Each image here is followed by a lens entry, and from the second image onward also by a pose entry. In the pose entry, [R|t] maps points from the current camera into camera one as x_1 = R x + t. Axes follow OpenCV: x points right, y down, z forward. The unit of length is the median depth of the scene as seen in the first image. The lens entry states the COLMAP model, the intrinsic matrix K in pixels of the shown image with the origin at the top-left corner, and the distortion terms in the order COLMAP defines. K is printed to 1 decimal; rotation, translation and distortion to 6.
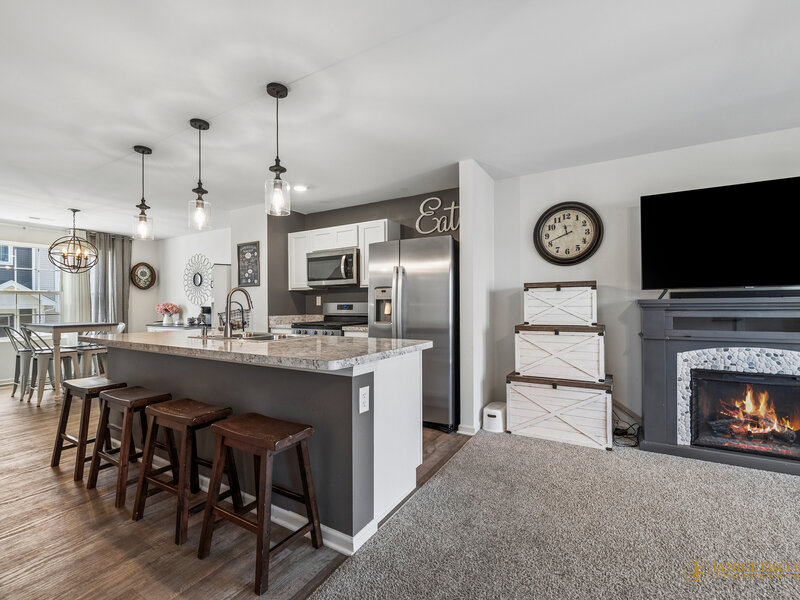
lens RADIAL K [[370.3, 0, 400.0], [0, 370.3, 300.0], [0, 0, 1]] dist [-0.002313, -0.000378]
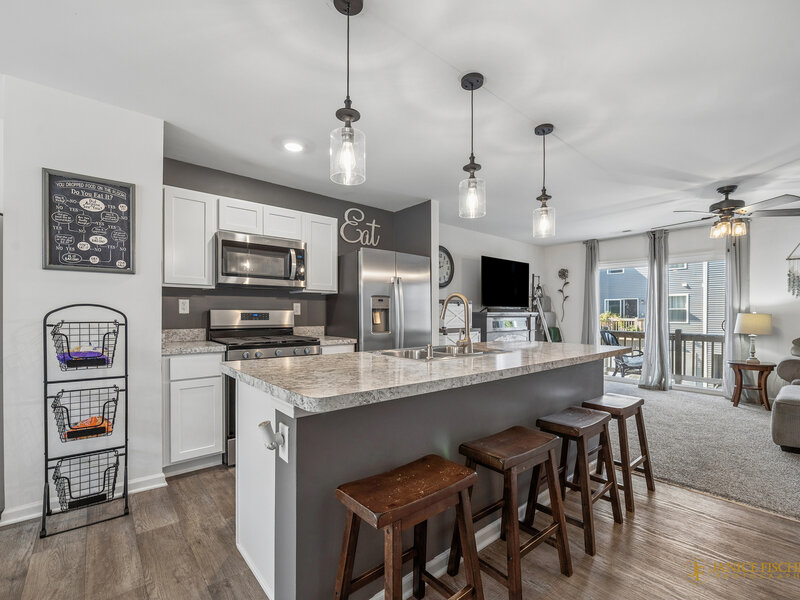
lens RADIAL K [[361.9, 0, 398.6], [0, 361.9, 313.4], [0, 0, 1]] dist [-0.000773, -0.000627]
pose [[0.335297, 0.008104, 0.942078, -1.177326], [-0.019201, 0.999814, -0.001766, 0.015171], [-0.941917, -0.017497, 0.335391, 0.807956]]
